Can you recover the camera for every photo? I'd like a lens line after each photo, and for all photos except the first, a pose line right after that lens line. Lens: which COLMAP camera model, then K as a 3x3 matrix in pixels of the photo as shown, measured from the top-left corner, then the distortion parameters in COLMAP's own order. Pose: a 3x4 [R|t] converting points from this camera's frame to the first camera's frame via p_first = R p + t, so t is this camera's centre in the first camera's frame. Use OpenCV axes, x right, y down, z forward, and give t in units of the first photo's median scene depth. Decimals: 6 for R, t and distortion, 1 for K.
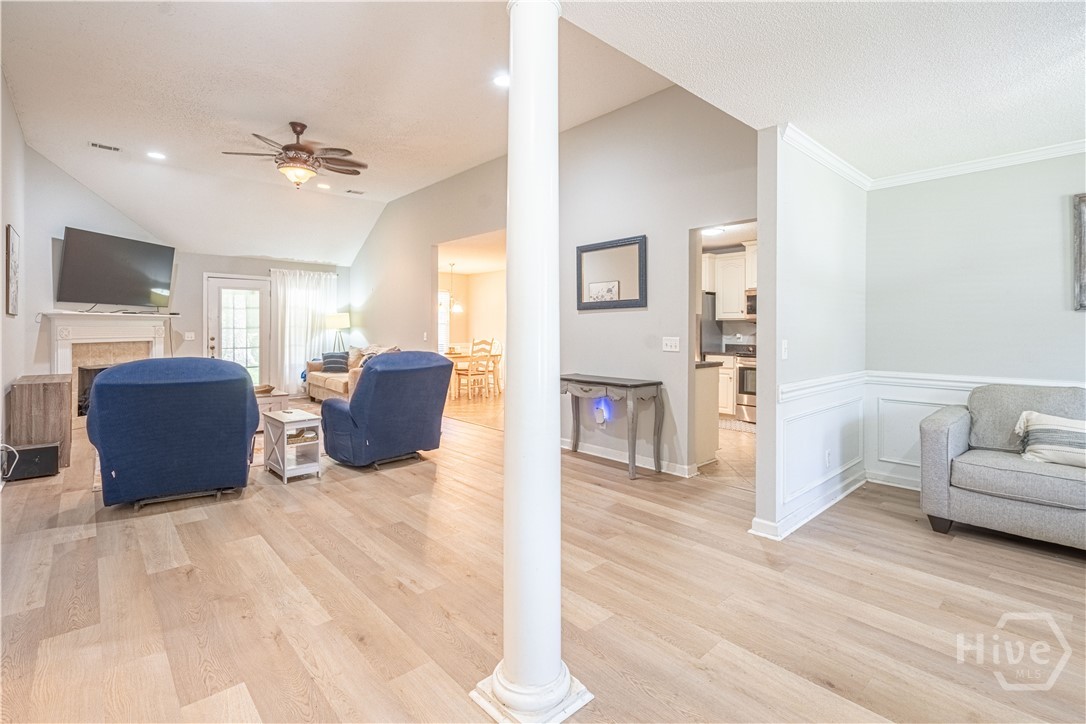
lens RADIAL K [[506.0, 0, 547.3], [0, 506.0, 330.3], [0, 0, 1]] dist [0.000022, 0.000168]
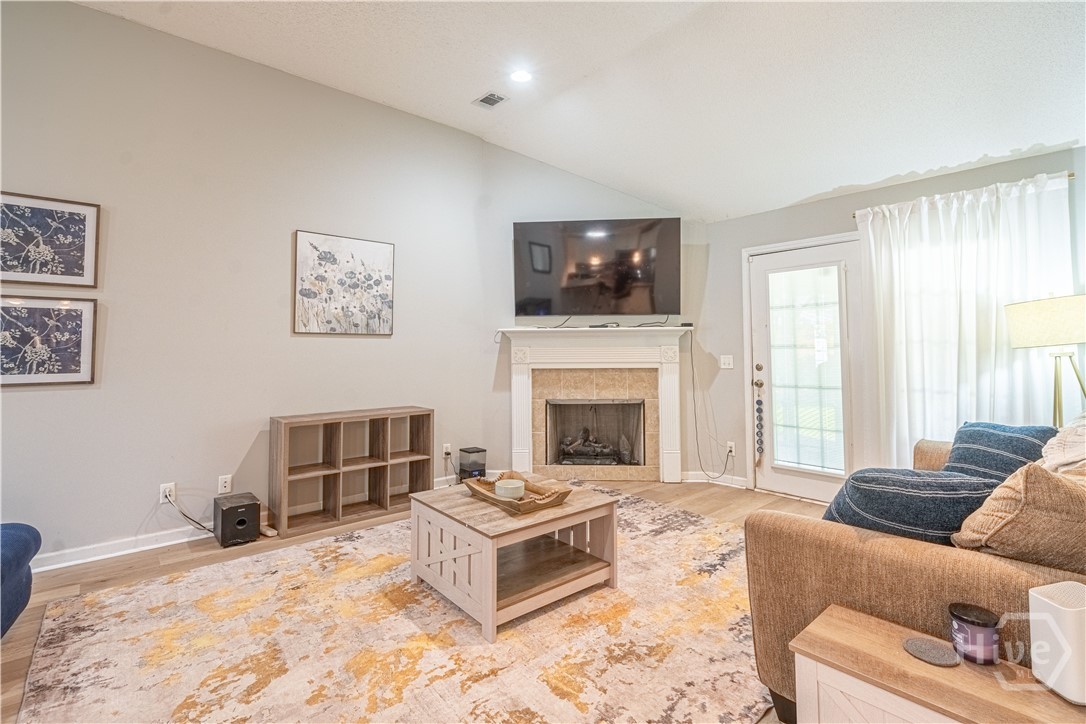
lens RADIAL K [[506.0, 0, 547.3], [0, 506.0, 330.3], [0, 0, 1]] dist [0.000022, 0.000168]
pose [[-0.014489, -0.041959, -0.999014, -0.118623], [0.000489, 0.999119, -0.041971, -0.000348], [0.999895, -0.001097, -0.014456, 0.805797]]
